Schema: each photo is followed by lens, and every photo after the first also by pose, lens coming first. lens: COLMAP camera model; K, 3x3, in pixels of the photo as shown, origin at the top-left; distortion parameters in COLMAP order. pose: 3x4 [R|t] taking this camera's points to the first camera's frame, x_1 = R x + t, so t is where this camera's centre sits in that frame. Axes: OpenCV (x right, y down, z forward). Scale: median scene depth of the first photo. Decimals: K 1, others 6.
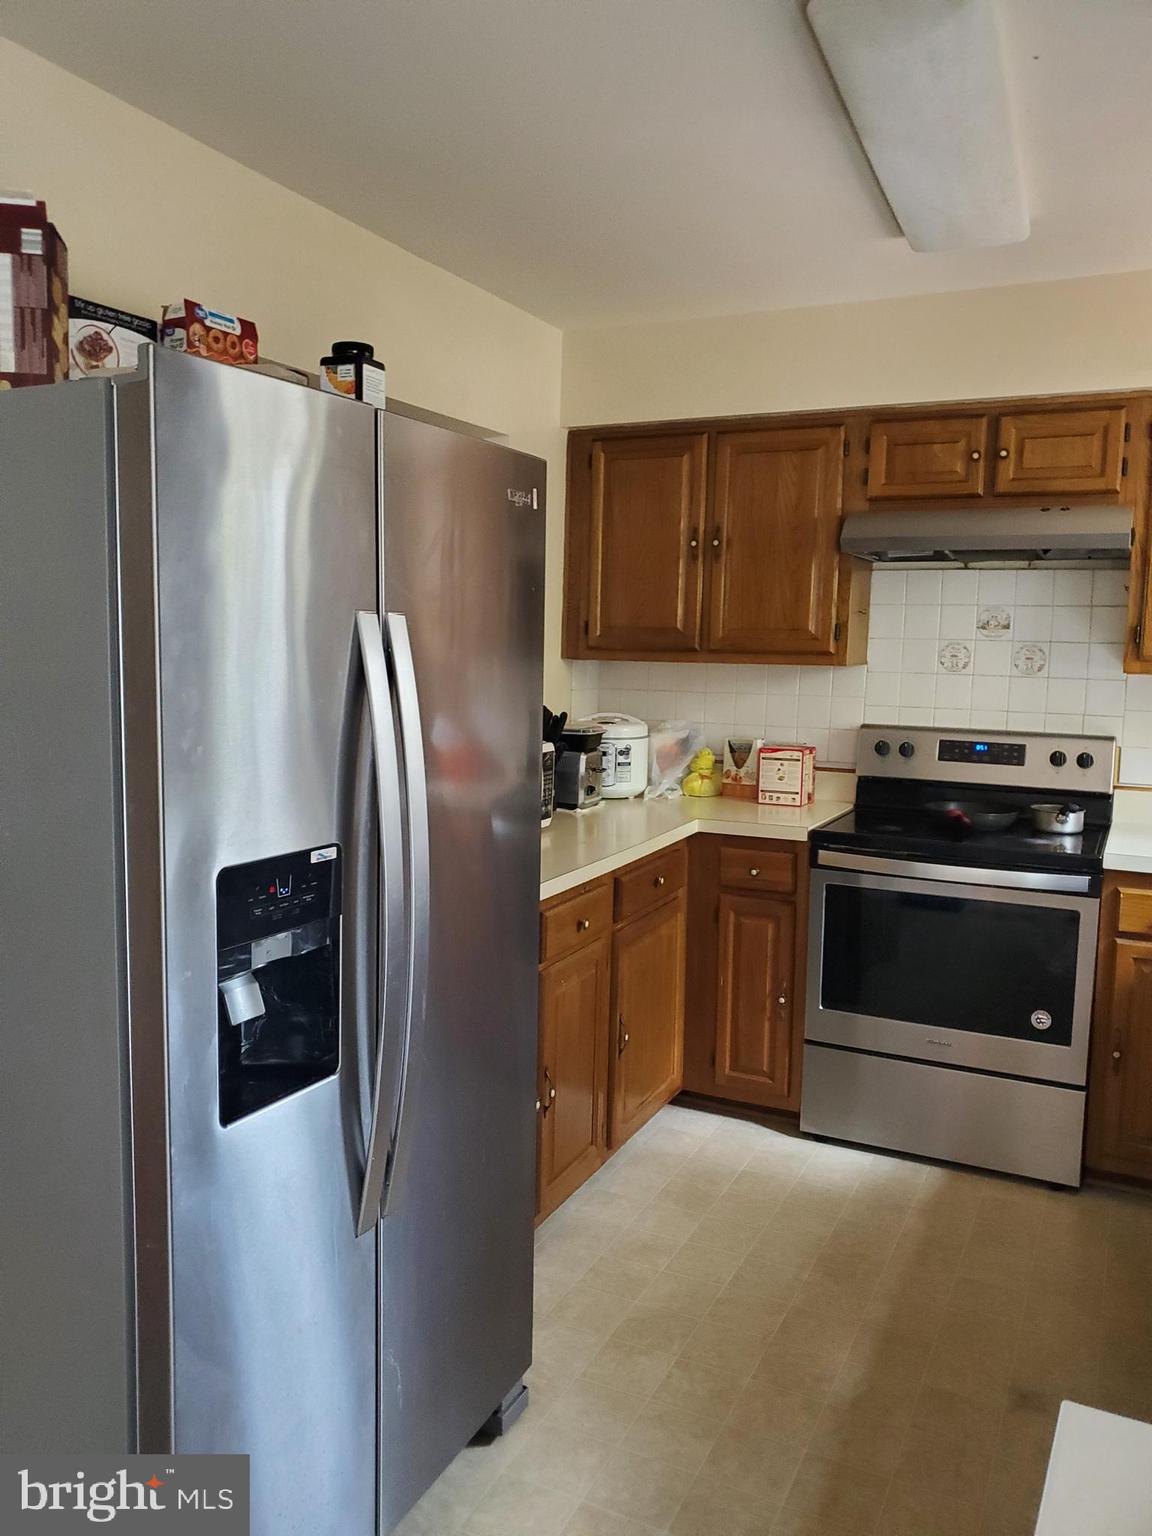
lens RADIAL K [[1194.8, 0, 568.7], [0, 1194.8, 768.3], [0, 0, 1]] dist [0.006492, 0.013076]
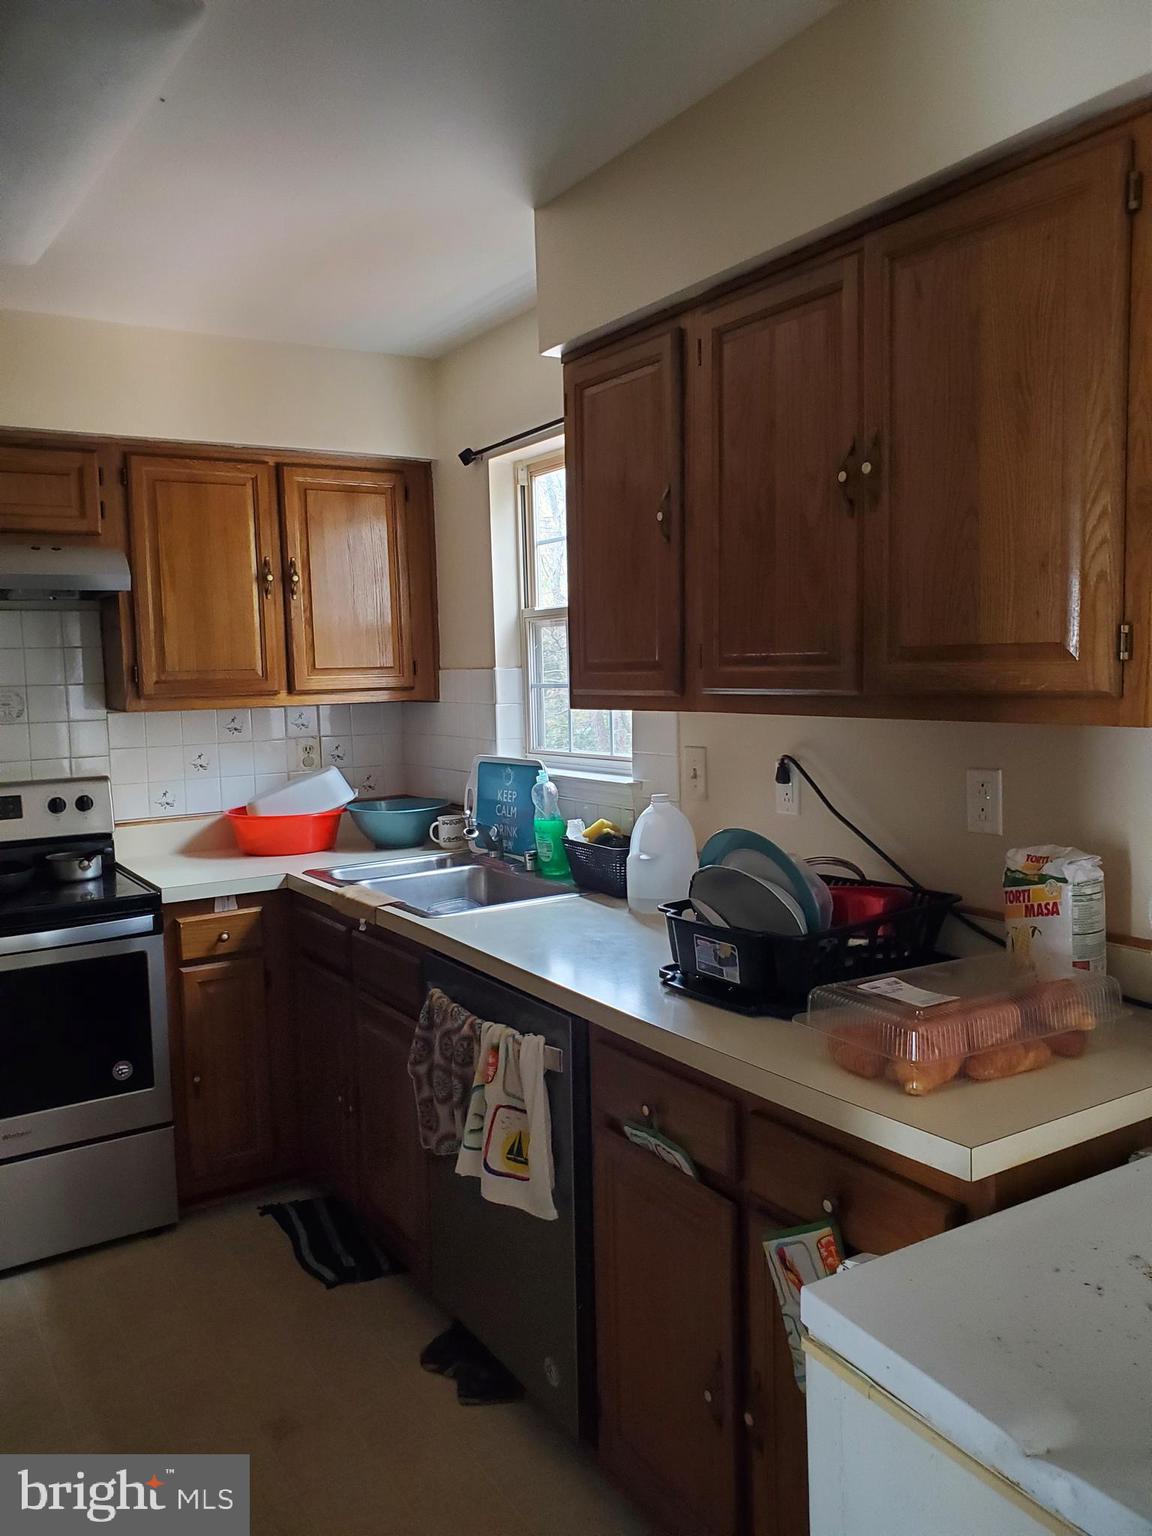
lens RADIAL K [[1194.8, 0, 574.3], [0, 1194.8, 766.2], [0, 0, 1]] dist [0.006492, 0.013076]
pose [[0.514297, -0.102611, 0.851452, -0.212970], [0.133385, 0.990305, 0.038777, -0.022916], [-0.847176, 0.093629, 0.522998, 0.150959]]
